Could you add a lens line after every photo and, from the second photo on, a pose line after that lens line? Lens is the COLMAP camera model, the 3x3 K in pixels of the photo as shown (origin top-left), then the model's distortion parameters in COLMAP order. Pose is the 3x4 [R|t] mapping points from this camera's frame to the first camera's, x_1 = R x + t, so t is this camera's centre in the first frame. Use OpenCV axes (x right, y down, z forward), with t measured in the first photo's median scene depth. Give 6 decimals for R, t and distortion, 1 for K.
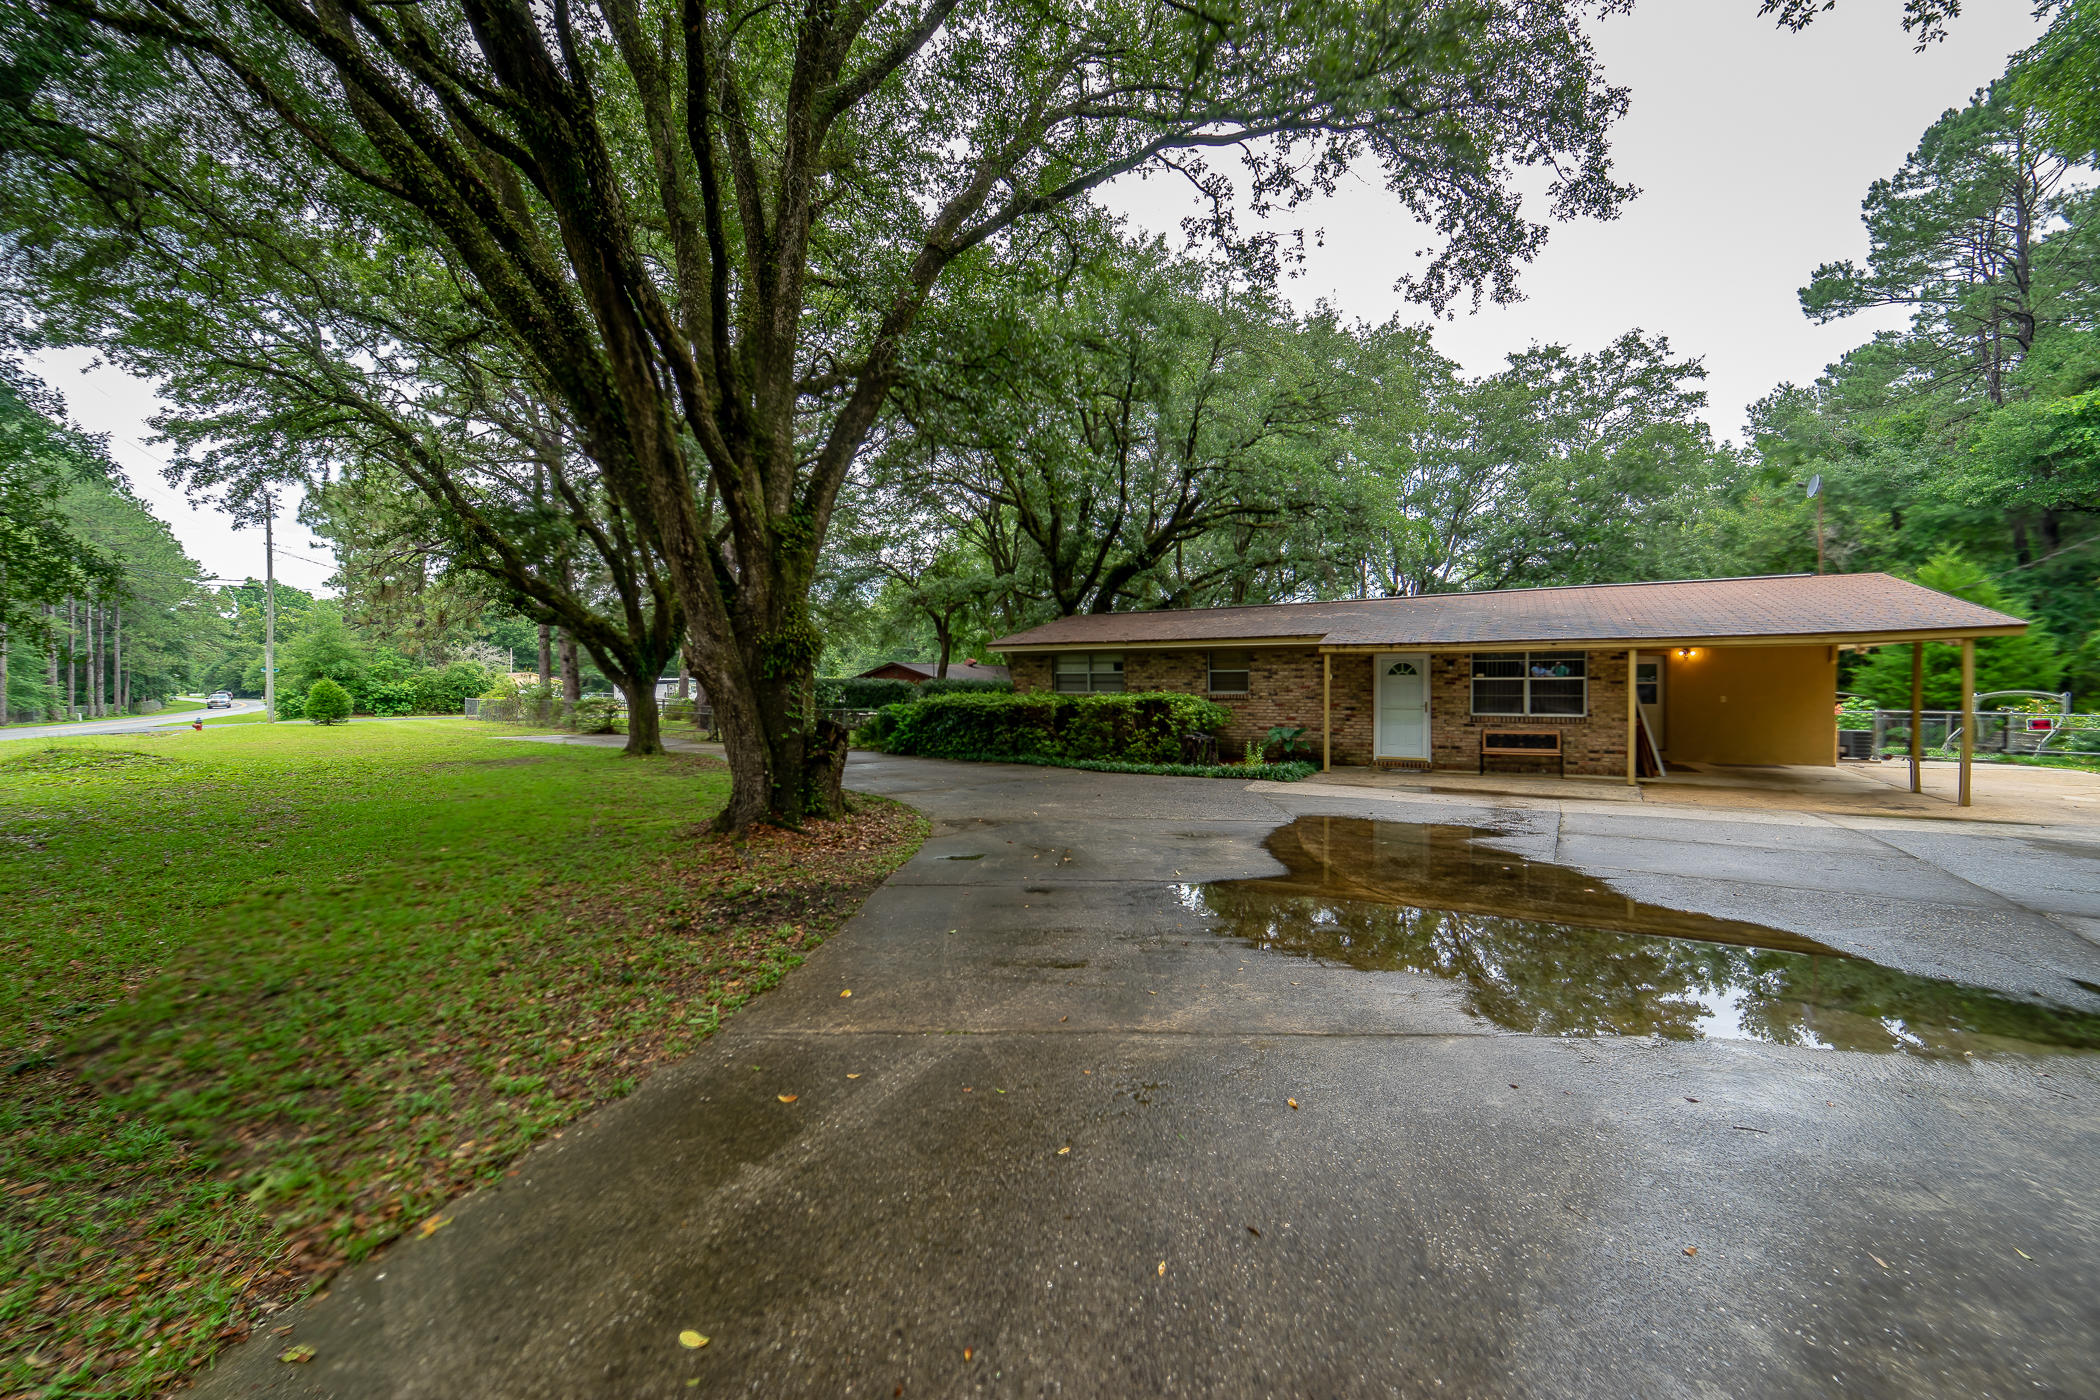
lens RADIAL K [[844.0, 0, 1050.0], [0, 844.0, 700.0], [0, 0, 1]] dist [0.001702, -0.000474]
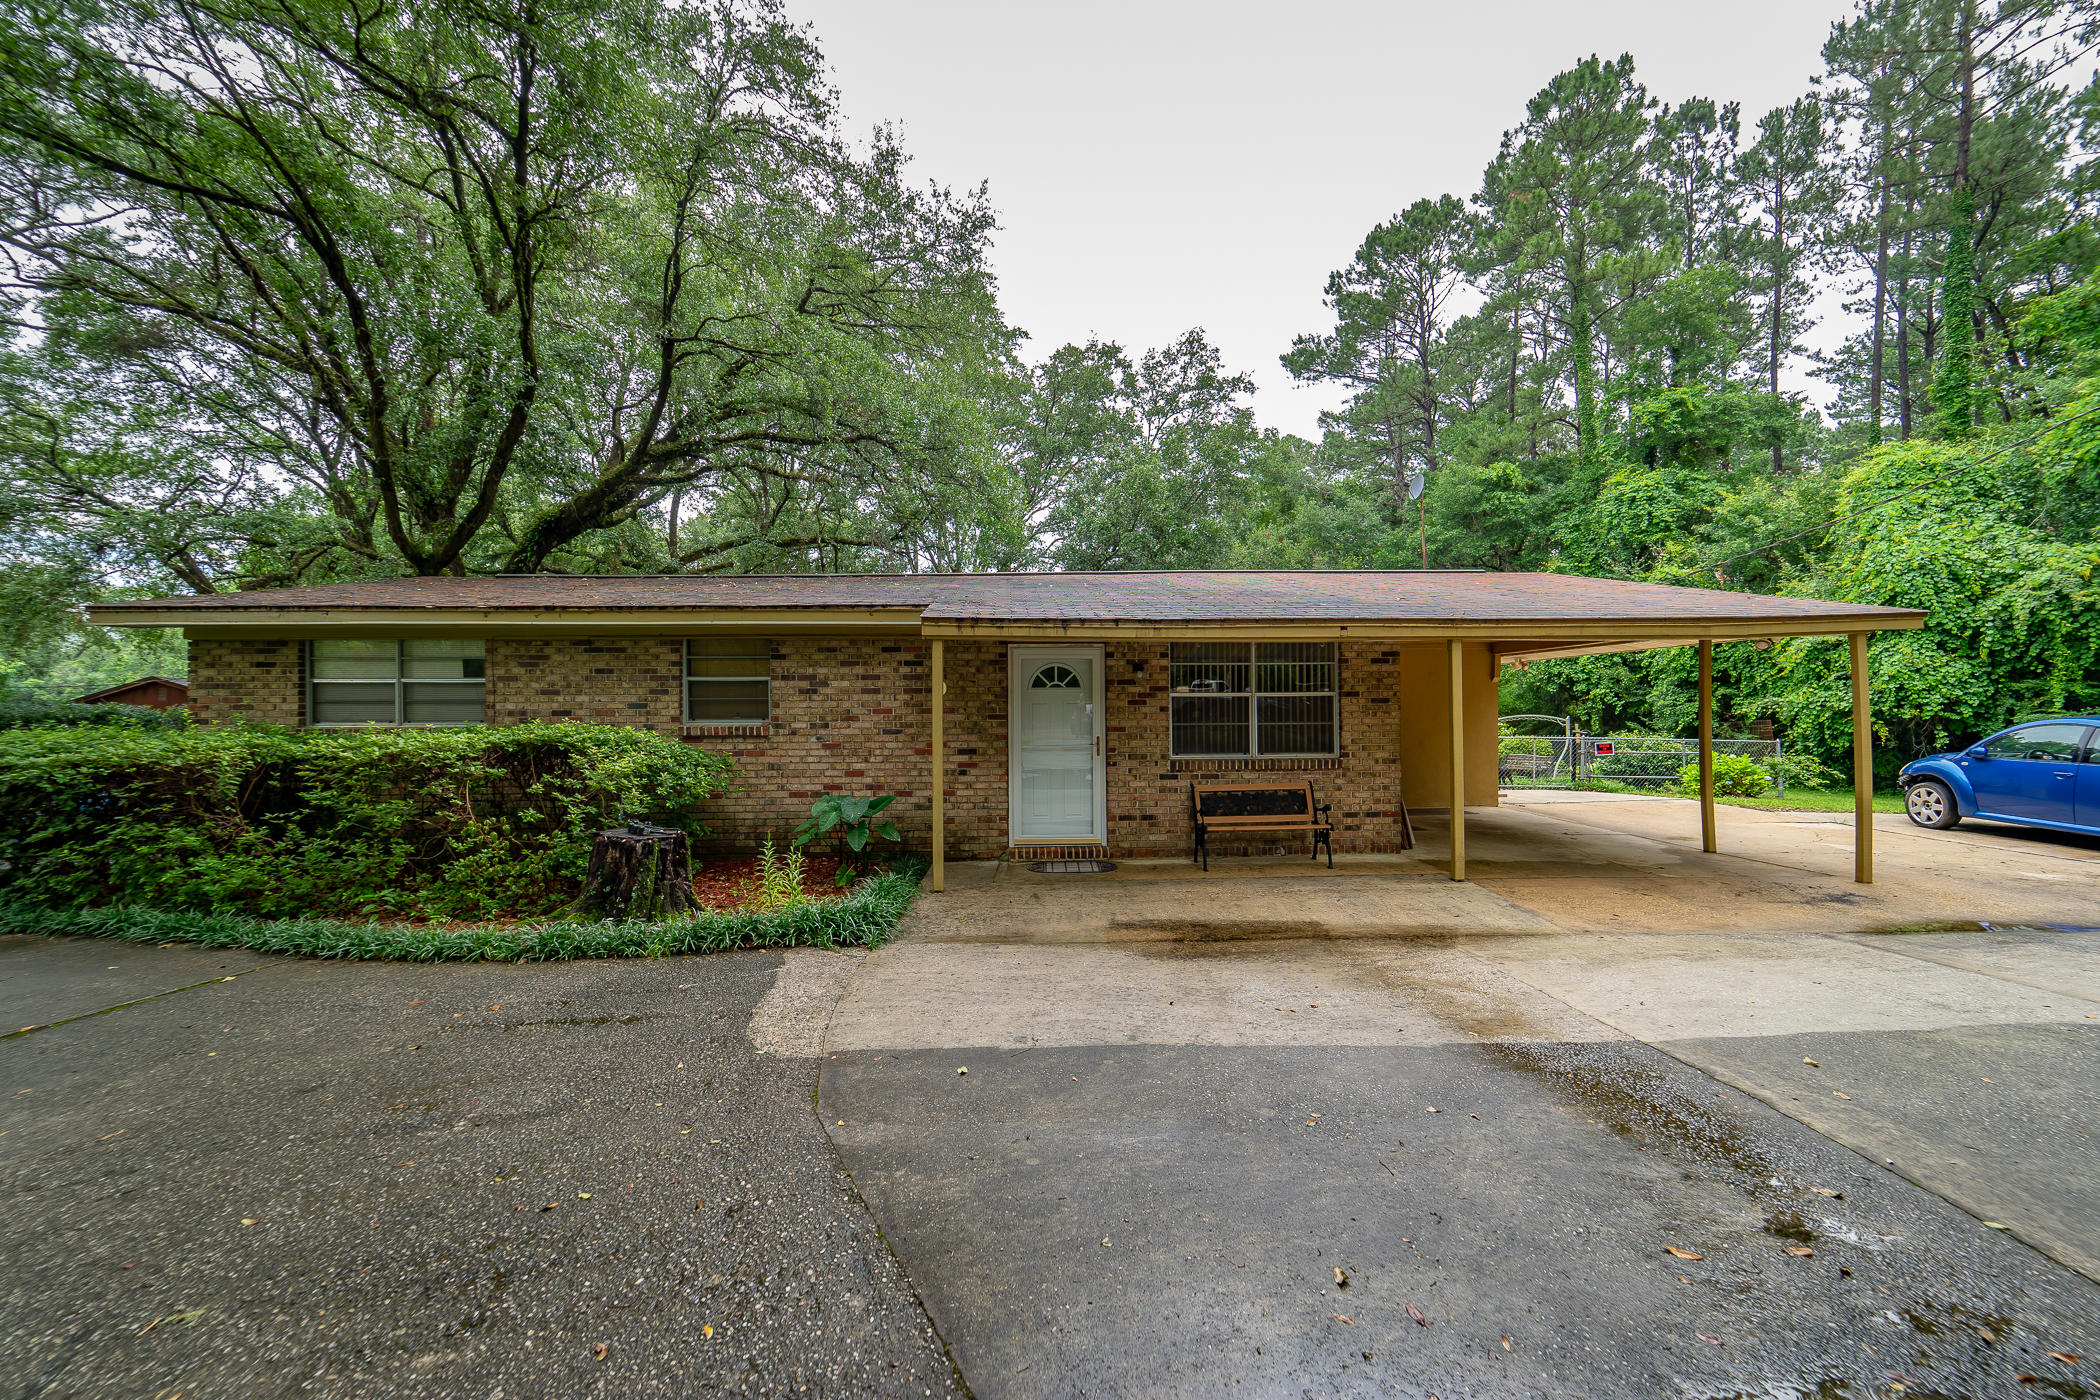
lens RADIAL K [[844.0, 0, 1050.0], [0, 844.0, 700.0], [0, 0, 1]] dist [0.001702, -0.000474]
pose [[0.854166, 0.006337, 0.519962, 0.122997], [0.012221, 0.999405, -0.032256, -0.004225], [-0.519857, 0.033907, 0.853580, 0.511206]]
